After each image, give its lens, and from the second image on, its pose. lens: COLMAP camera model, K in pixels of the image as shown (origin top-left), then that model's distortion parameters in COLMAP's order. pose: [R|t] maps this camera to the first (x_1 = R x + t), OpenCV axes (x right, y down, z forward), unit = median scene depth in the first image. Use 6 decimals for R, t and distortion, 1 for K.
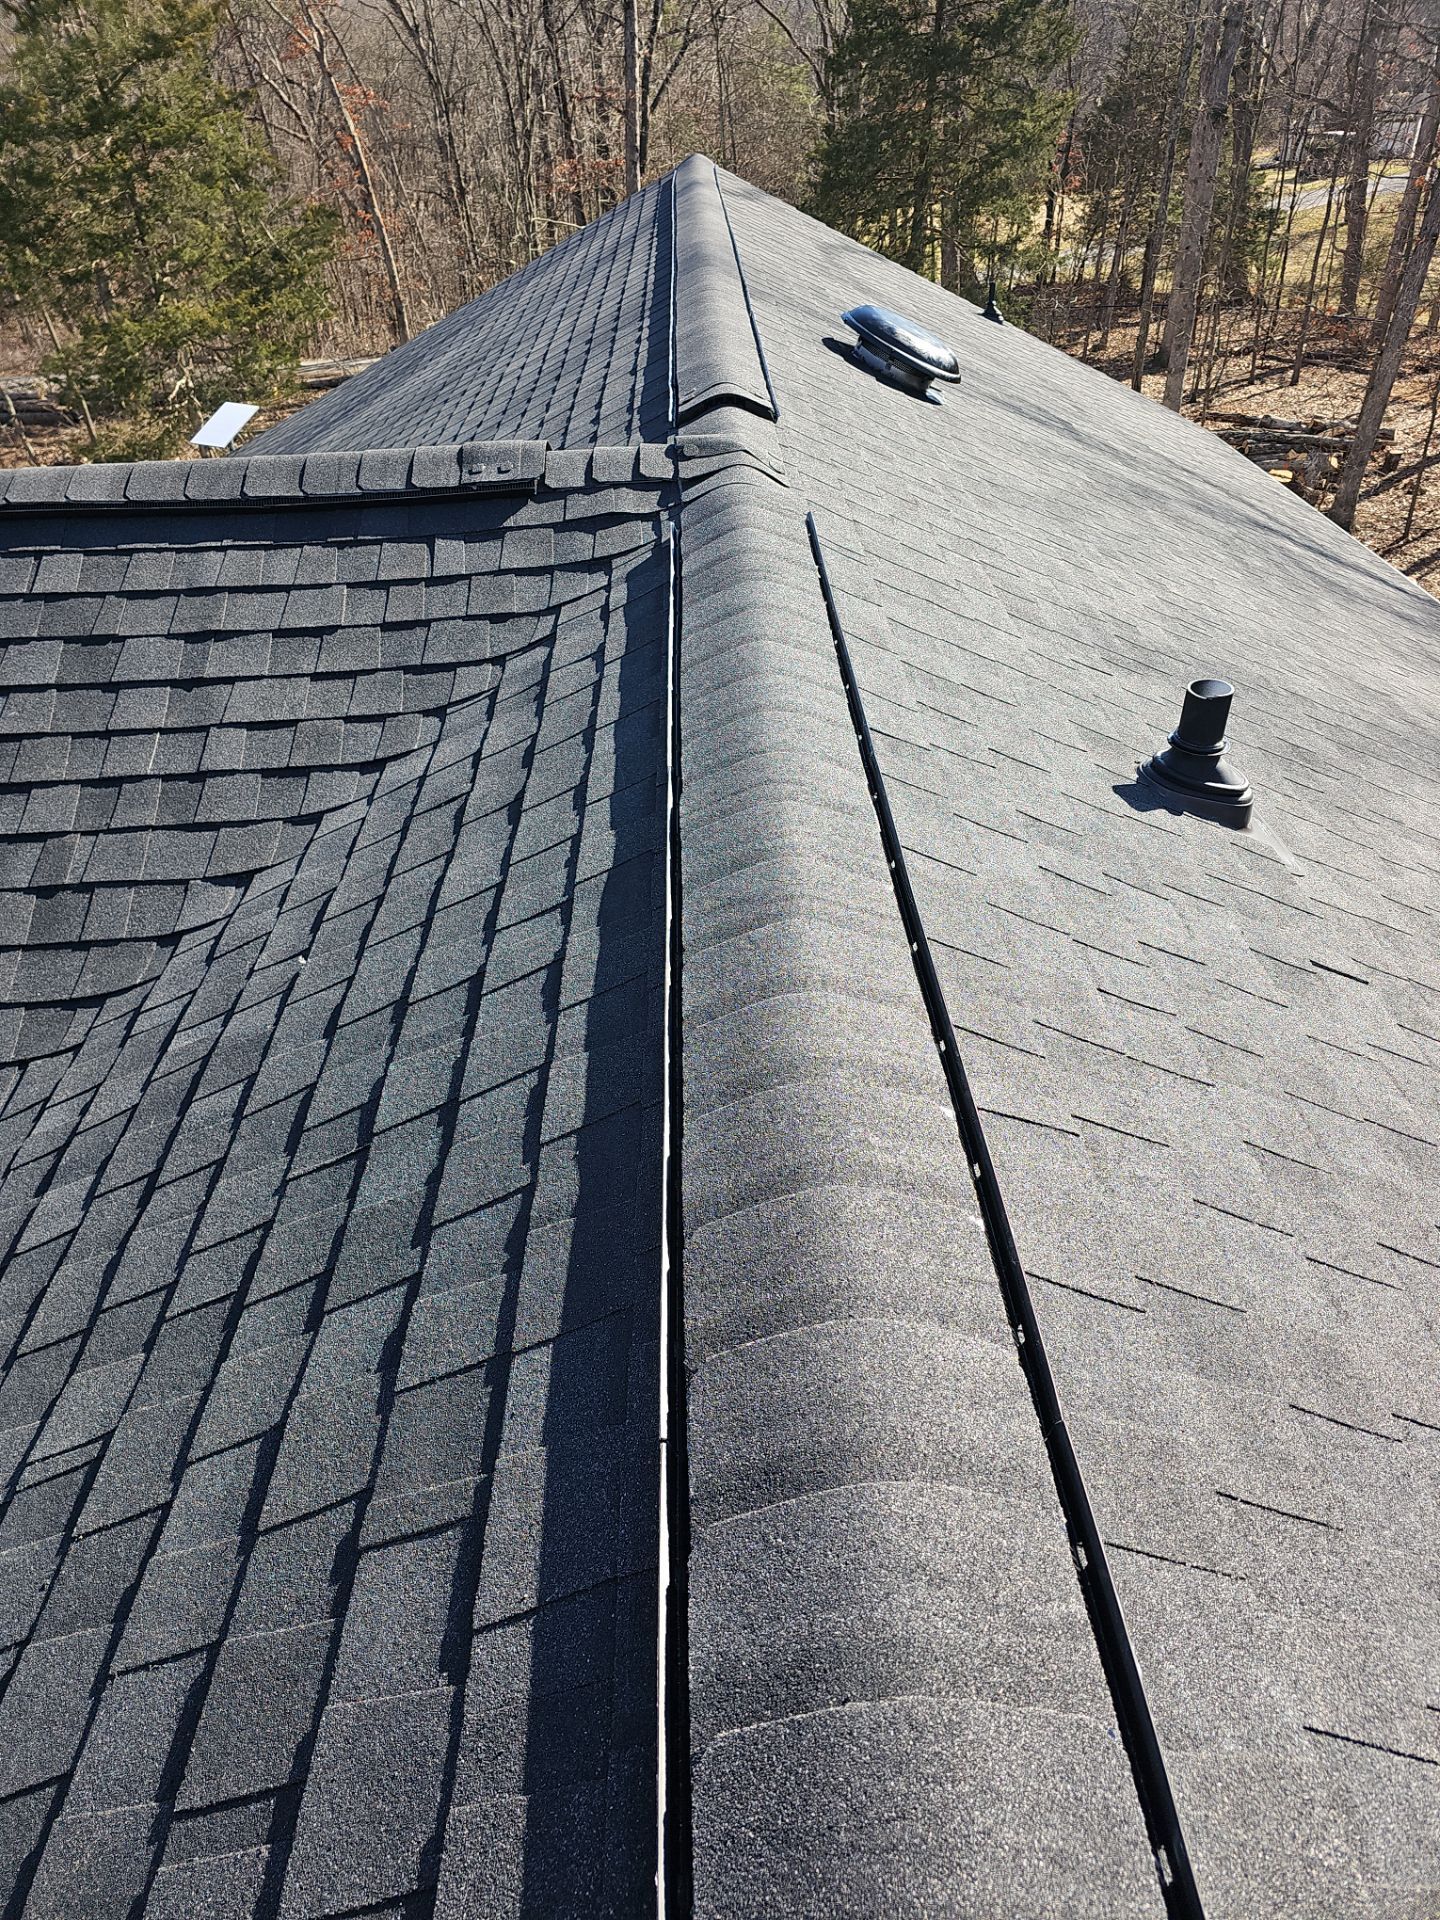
lens RADIAL K [[1274.3, 0, 720.0], [0, 1274.3, 954.9], [0, 0, 1]] dist [0.040891, -0.029609]
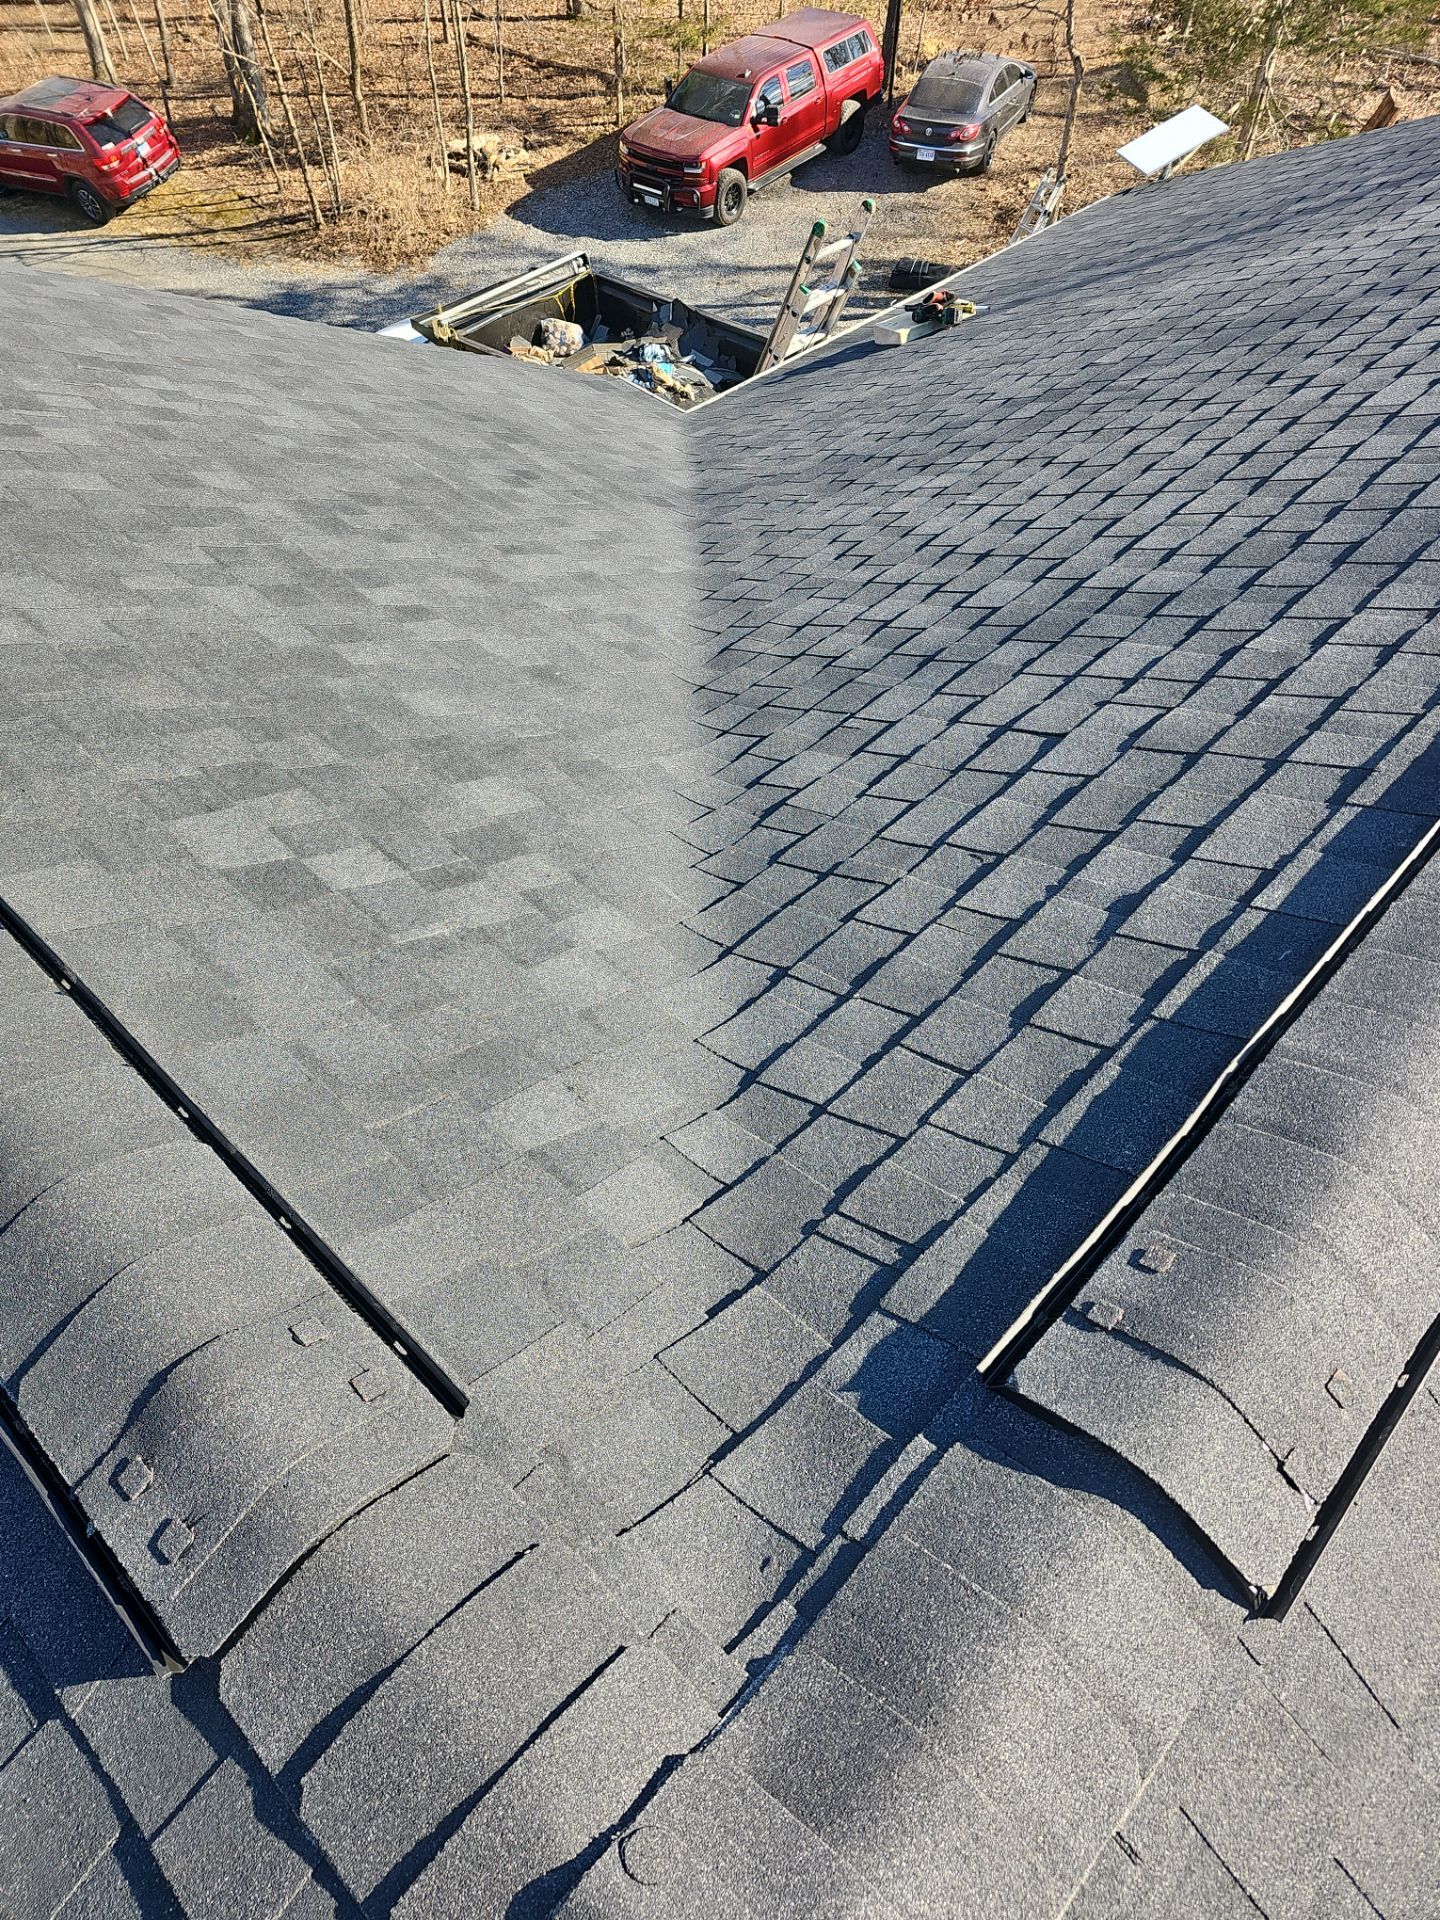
lens RADIAL K [[1274.3, 0, 709.2], [0, 1274.3, 972.1], [0, 0, 1]] dist [0.040891, -0.029609]
pose [[0.704035, 0.586725, -0.400110, -0.002388], [-0.456144, 0.805424, 0.378450, -0.097702], [0.544305, -0.083934, 0.834678, 0.111855]]
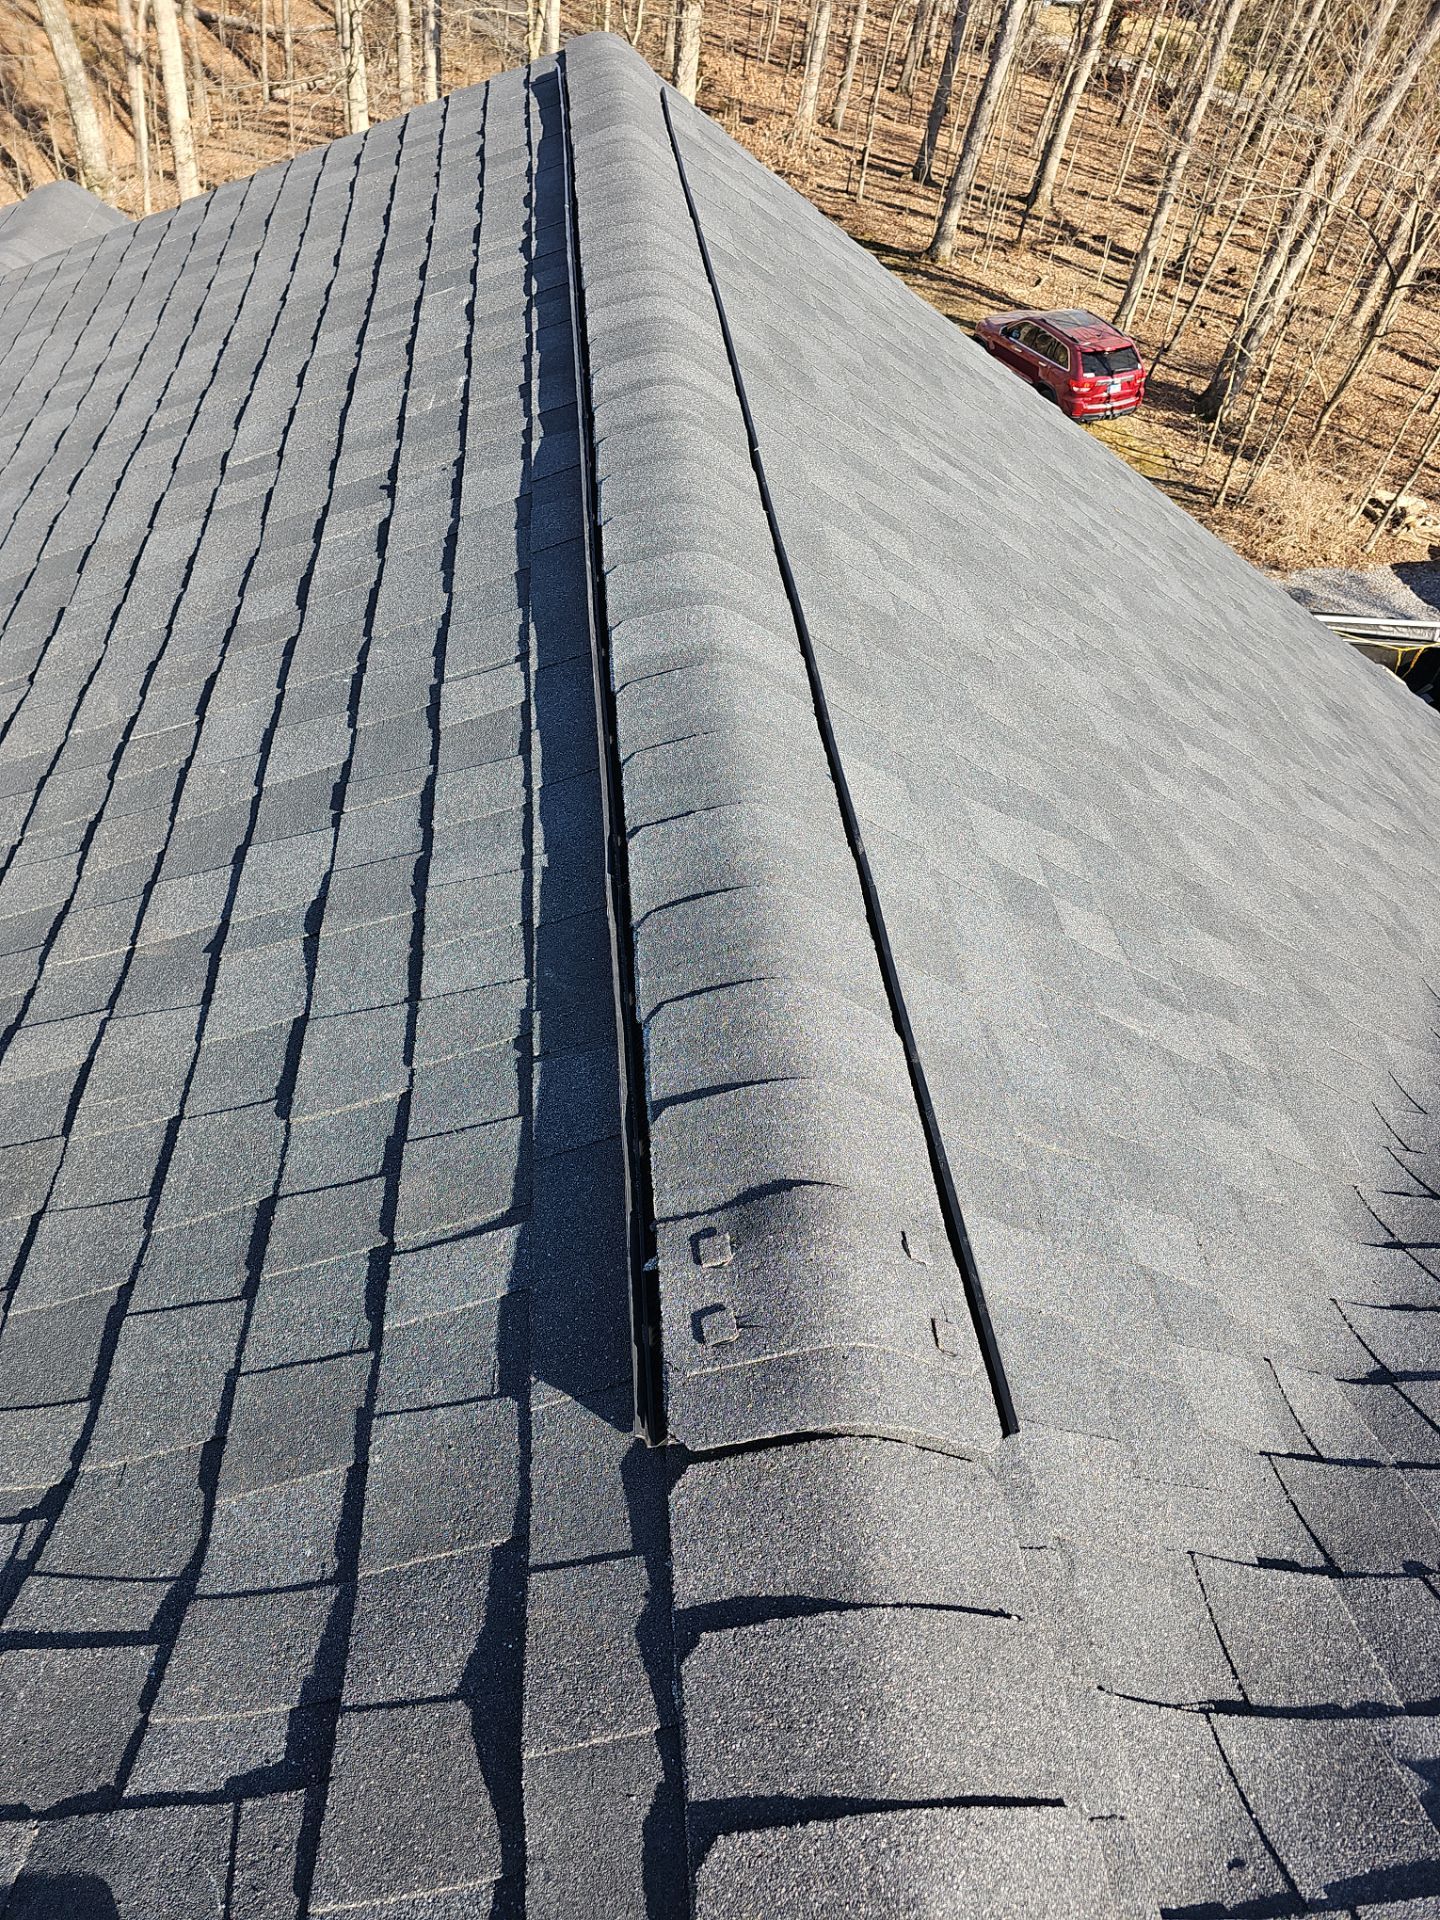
lens RADIAL K [[1274.3, 0, 723.4], [0, 1274.3, 959.2], [0, 0, 1]] dist [0.040891, -0.029609]
pose [[0.071016, 0.745967, -0.662186, -0.003097], [-0.712336, 0.502634, 0.489833, -0.081900], [0.698237, 0.436913, 0.567074, 0.108288]]
